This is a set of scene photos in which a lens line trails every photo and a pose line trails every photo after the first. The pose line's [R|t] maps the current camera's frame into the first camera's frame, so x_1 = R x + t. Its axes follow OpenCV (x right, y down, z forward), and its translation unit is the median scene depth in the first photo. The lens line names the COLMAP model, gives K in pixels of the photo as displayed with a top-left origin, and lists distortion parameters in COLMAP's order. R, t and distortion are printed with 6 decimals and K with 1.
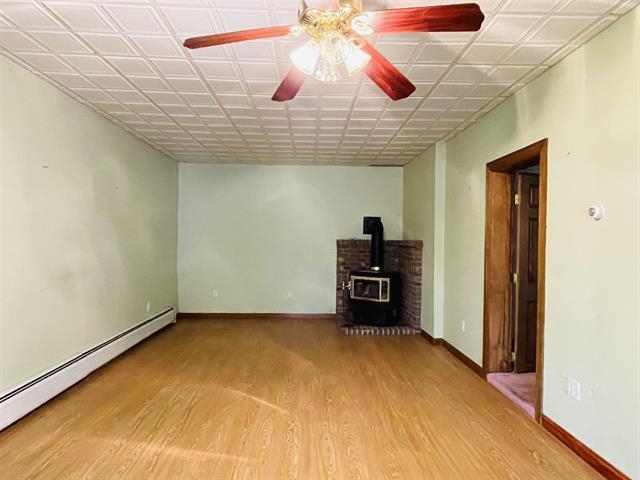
lens RADIAL K [[379.2, 0, 320.5], [0, 379.2, 242.1], [0, 0, 1]] dist [-0.018550, 0.001825]
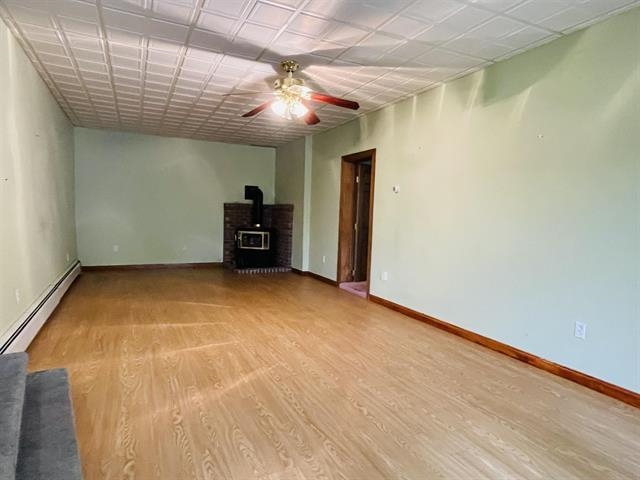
lens RADIAL K [[379.2, 0, 320.5], [0, 379.2, 242.1], [0, 0, 1]] dist [-0.018550, 0.001825]
pose [[0.910509, -0.015702, 0.413190, -0.221952], [-0.017512, 0.996918, 0.076475, 0.025509], [-0.413117, -0.076867, 0.907428, -0.323523]]
